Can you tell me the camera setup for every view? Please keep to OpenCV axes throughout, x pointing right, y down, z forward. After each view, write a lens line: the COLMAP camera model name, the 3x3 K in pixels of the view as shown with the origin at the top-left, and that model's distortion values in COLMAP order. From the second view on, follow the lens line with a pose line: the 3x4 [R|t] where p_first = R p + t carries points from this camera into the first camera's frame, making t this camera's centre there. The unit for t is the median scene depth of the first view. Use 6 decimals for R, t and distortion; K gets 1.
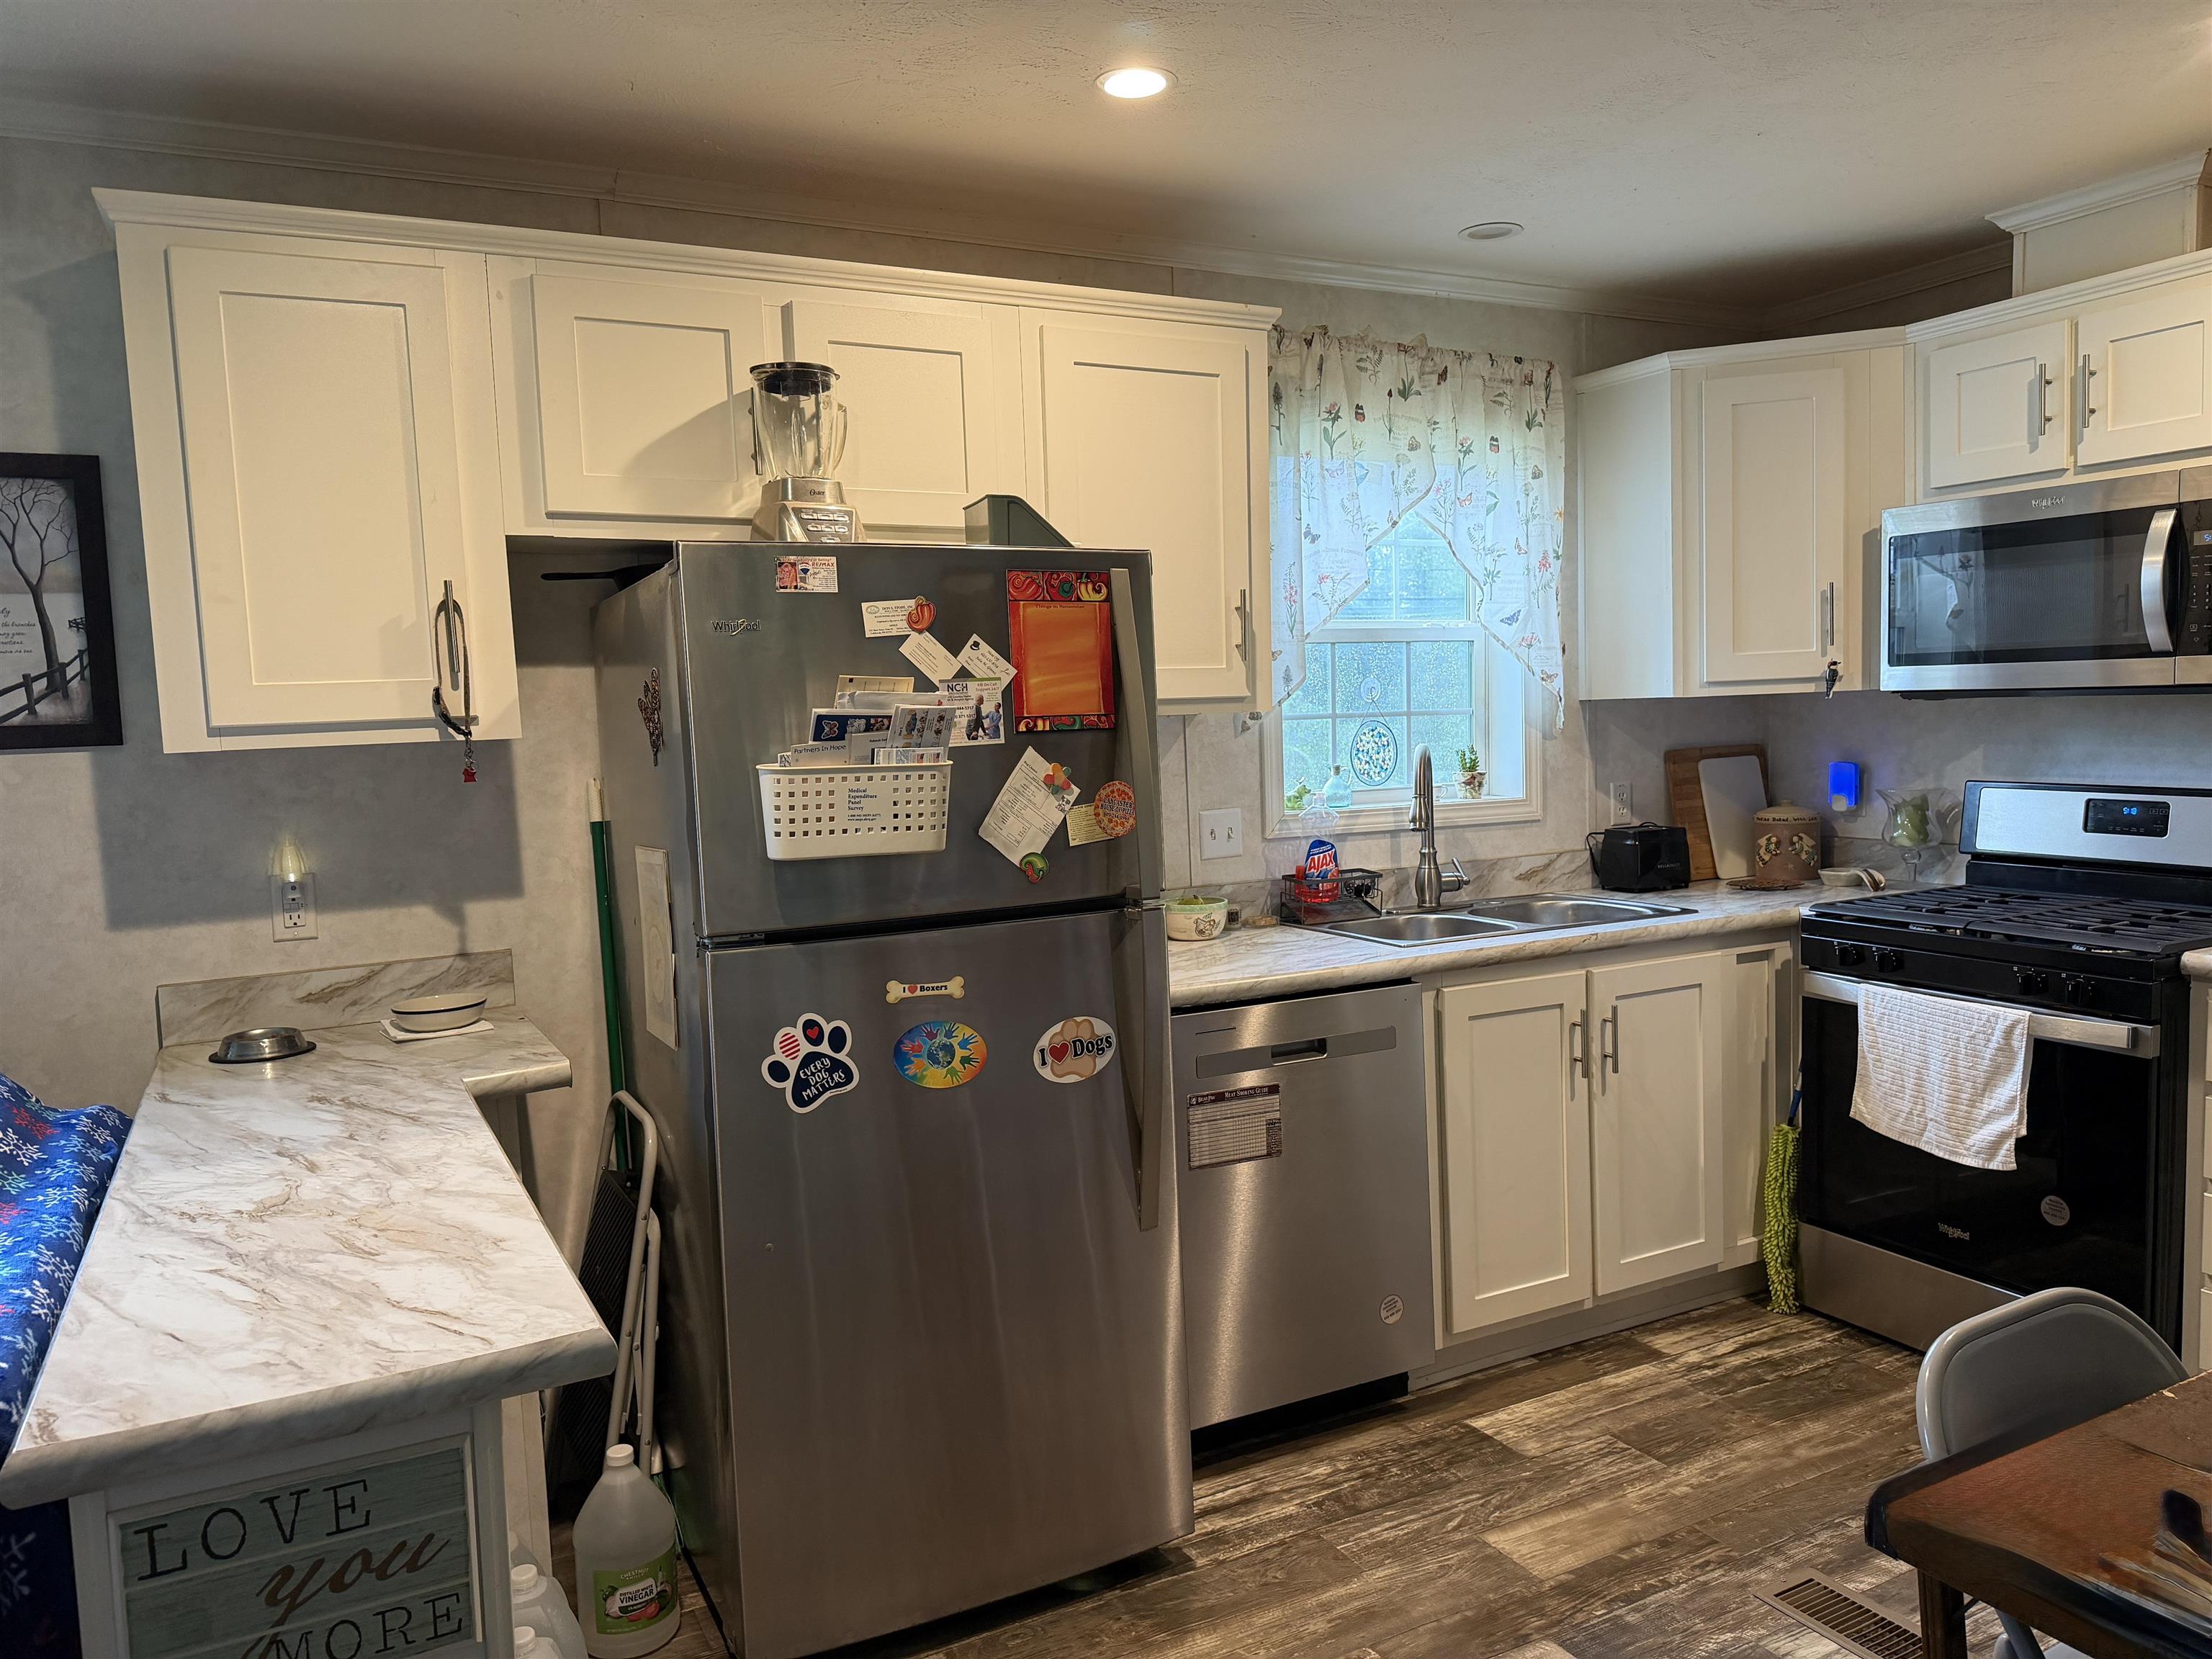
lens RADIAL K [[1535.4, 0, 1095.1], [0, 1535.4, 837.0], [0, 0, 1]] dist [0.160053, -0.290741]
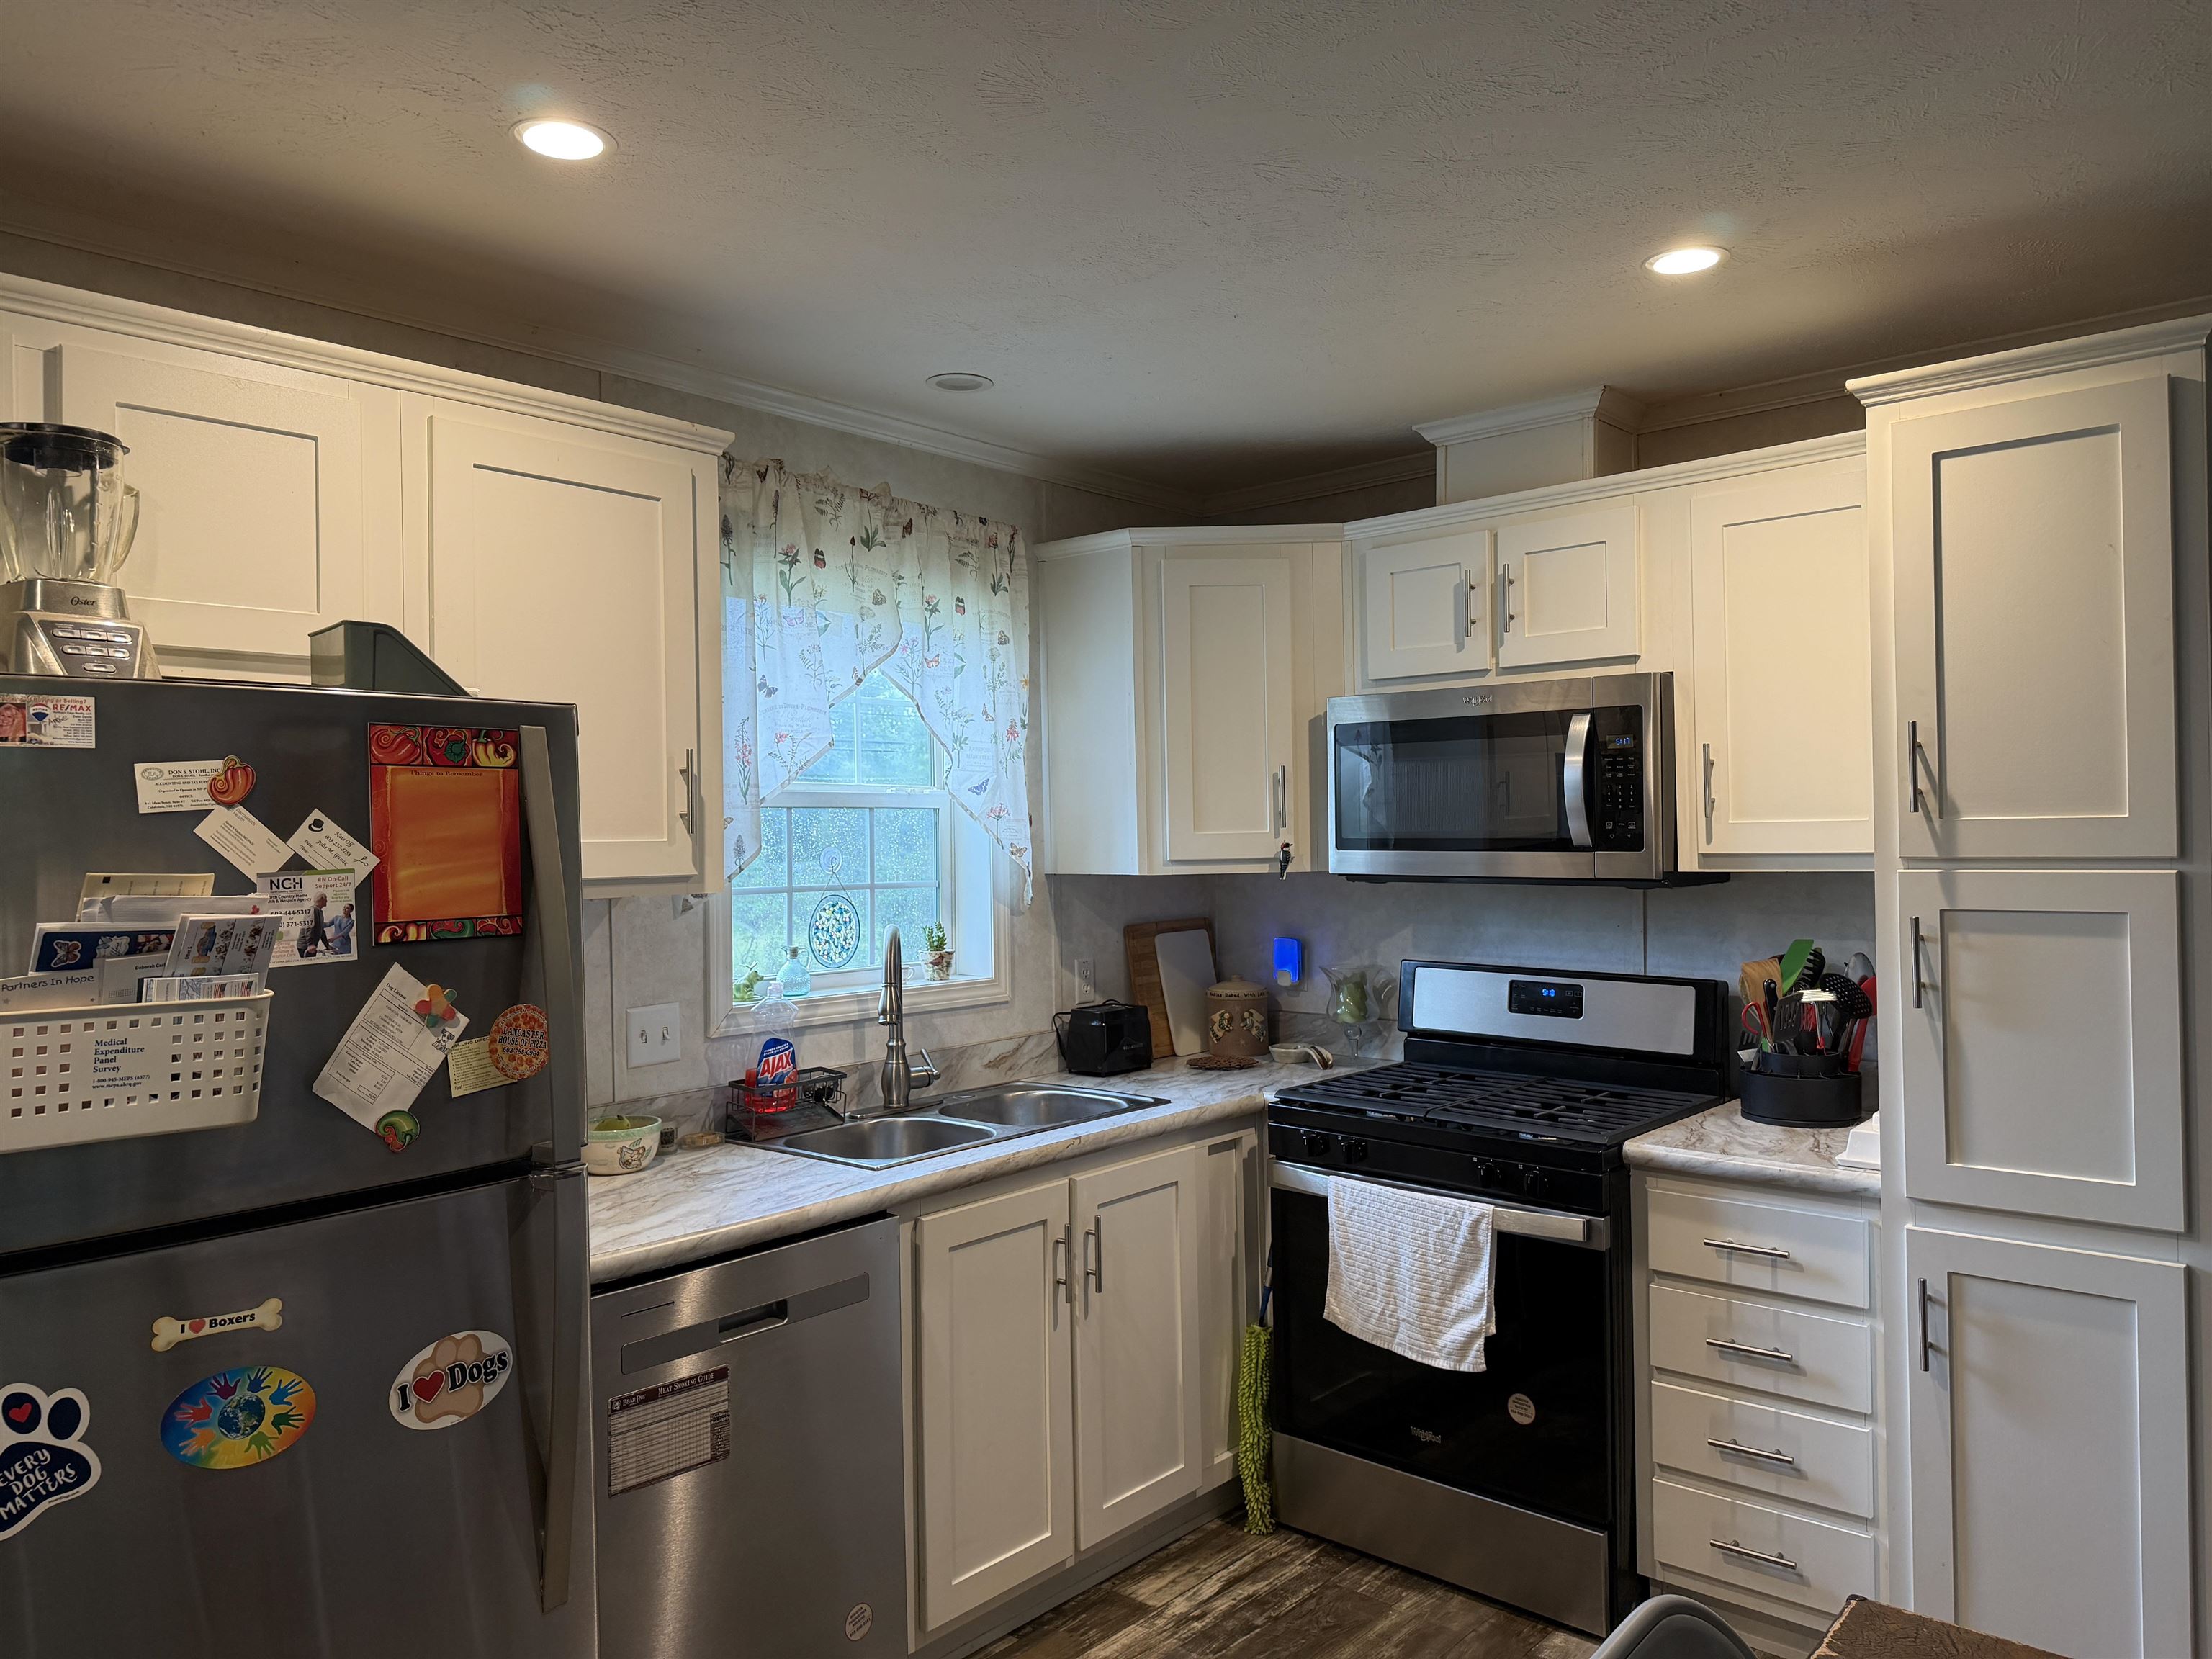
lens RADIAL K [[1547.3, 0, 1100.2], [0, 1547.3, 823.8], [0, 0, 1]] dist [0.097097, -0.123716]
pose [[0.931688, 0.022001, 0.362593, -0.002516], [0.012903, 0.995530, -0.093559, -0.035891], [-0.363031, 0.091847, 0.927239, 0.129389]]
